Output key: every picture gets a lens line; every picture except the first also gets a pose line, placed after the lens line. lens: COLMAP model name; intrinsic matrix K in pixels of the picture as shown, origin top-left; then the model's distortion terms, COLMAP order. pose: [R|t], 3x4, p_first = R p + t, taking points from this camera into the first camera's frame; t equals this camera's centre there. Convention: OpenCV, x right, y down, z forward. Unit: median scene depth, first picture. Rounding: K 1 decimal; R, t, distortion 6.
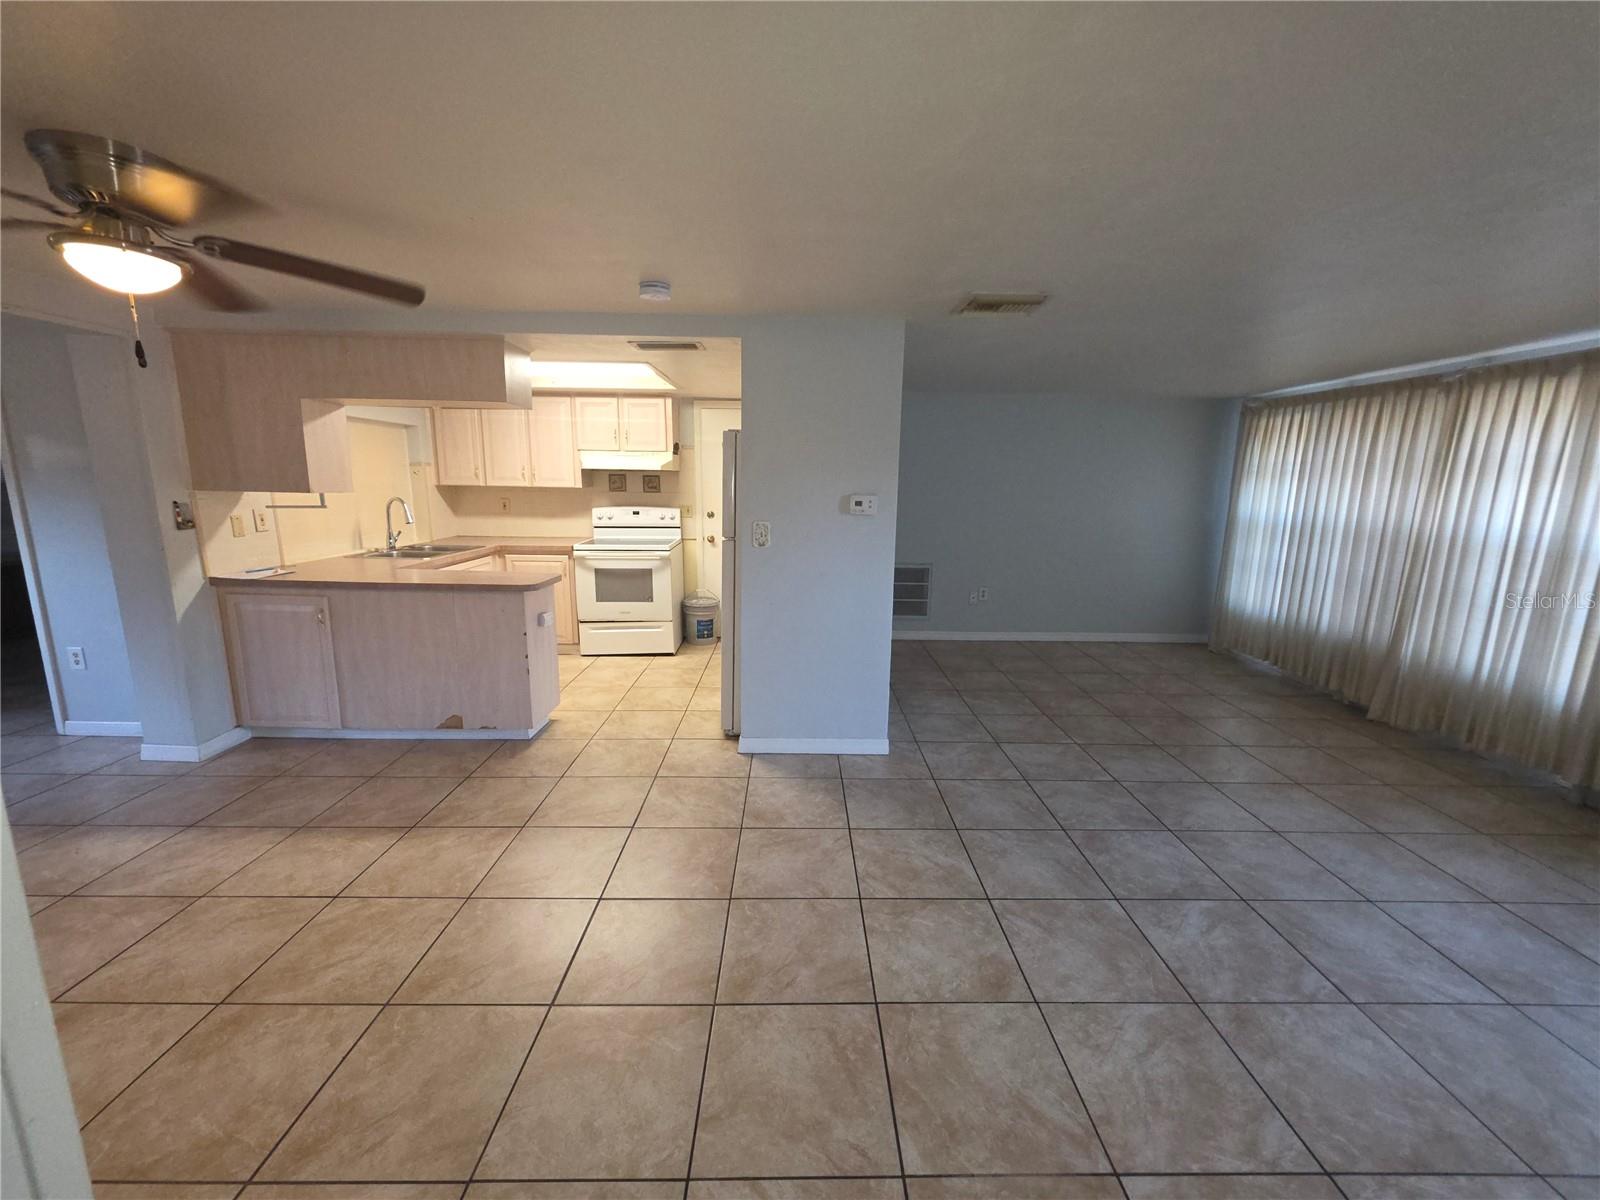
lens RADIAL K [[641.1, 0, 806.8], [0, 641.1, 590.2], [0, 0, 1]] dist [0.001788, -0.000046]
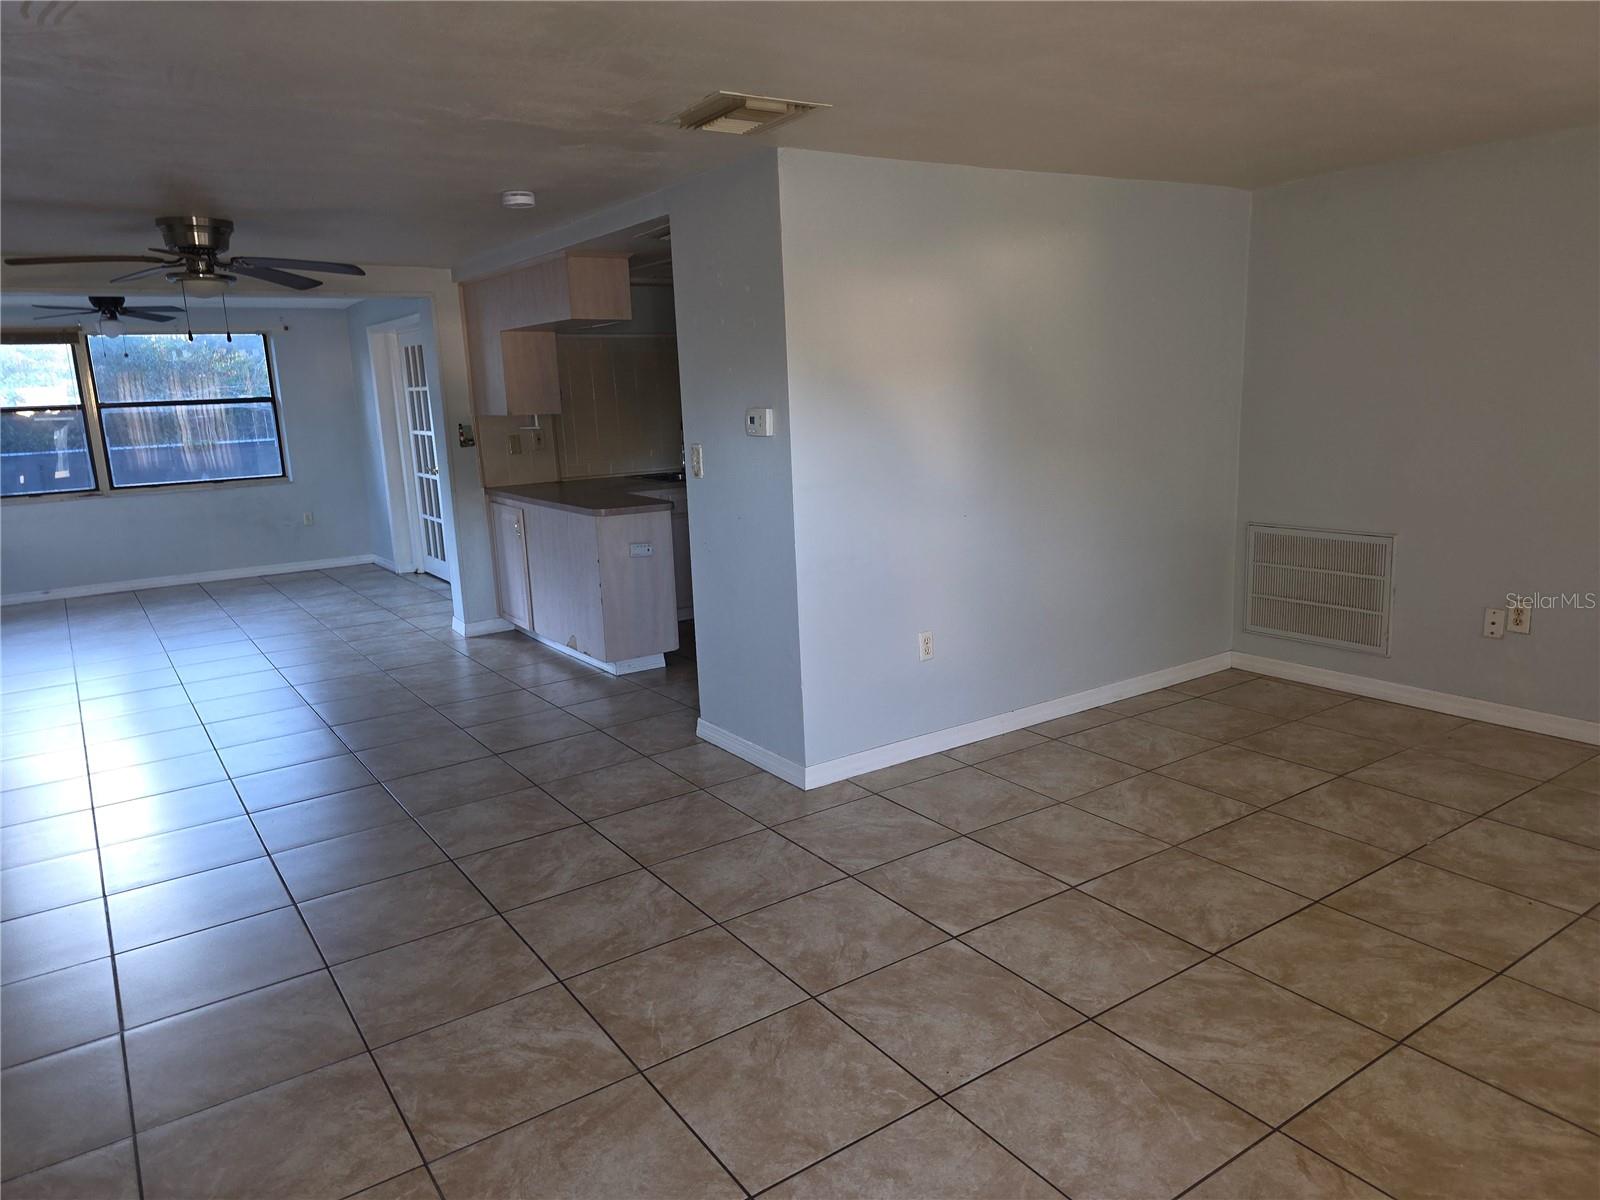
lens RADIAL K [[1072.3, 0, 813.4], [0, 1072.3, 610.2], [0, 0, 1]] dist [0.056066, -0.043030]
pose [[0.553322, 0.133668, -0.822172, 1.070624], [-0.092029, 0.990808, 0.099149, -0.048159], [0.827868, 0.020803, 0.560537, 0.376581]]
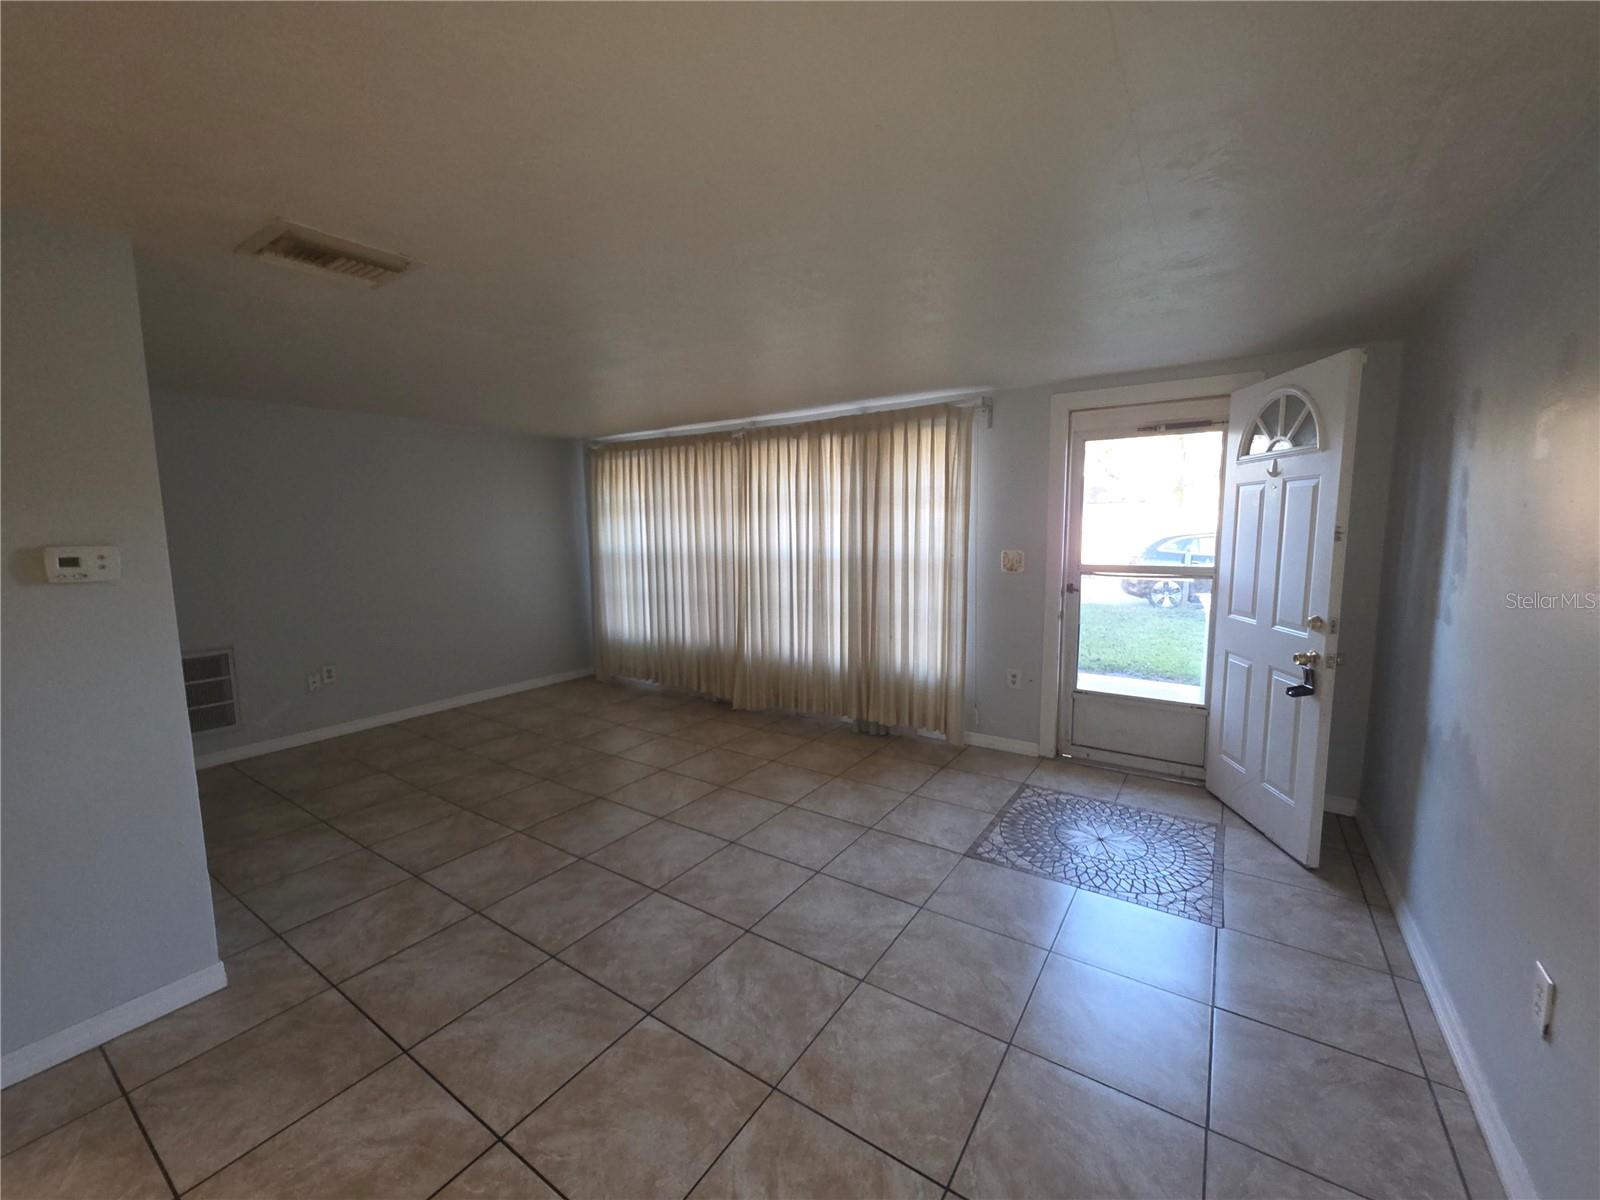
lens RADIAL K [[641.1, 0, 805.0], [0, 641.1, 598.6], [0, 0, 1]] dist [0.001788, -0.000046]
pose [[0.570890, -0.117046, 0.812641, -0.005992], [0.161362, 0.986477, 0.028725, -0.023167], [-0.805014, 0.114731, 0.582056, 0.204608]]
